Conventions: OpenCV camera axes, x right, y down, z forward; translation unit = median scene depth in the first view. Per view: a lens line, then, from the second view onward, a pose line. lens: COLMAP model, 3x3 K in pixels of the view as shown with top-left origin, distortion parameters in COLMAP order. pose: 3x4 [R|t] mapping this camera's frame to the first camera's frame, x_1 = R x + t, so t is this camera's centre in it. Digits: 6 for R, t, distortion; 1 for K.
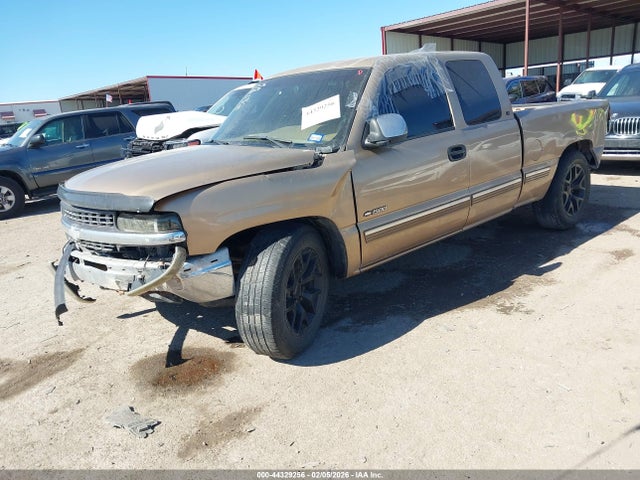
lens RADIAL K [[504.2, 0, 313.3], [0, 504.2, 242.9], [0, 0, 1]] dist [0.019216, 0.000198]
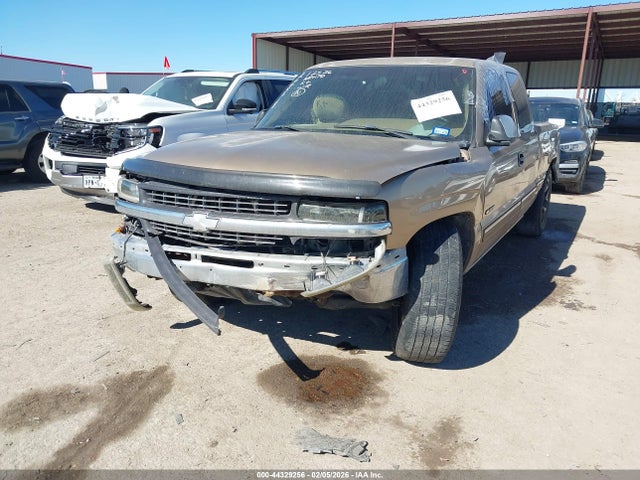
lens RADIAL K [[504.2, 0, 316.9], [0, 504.2, 244.9], [0, 0, 1]] dist [0.019216, 0.000198]
pose [[0.948102, 0.016099, 0.317558, -0.513454], [-0.012550, 0.999834, -0.013219, 0.023240], [-0.317718, 0.008547, 0.948147, 0.159465]]
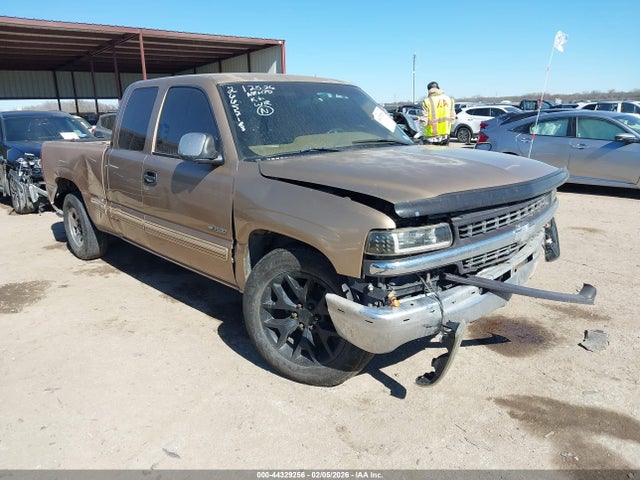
lens RADIAL K [[504.2, 0, 315.4], [0, 504.2, 233.6], [0, 0, 1]] dist [0.019216, 0.000198]
pose [[-0.043245, -0.144001, 0.988632, -1.236327], [0.276744, 0.949109, 0.150350, -0.235966], [-0.959970, 0.280100, -0.001193, 1.265405]]
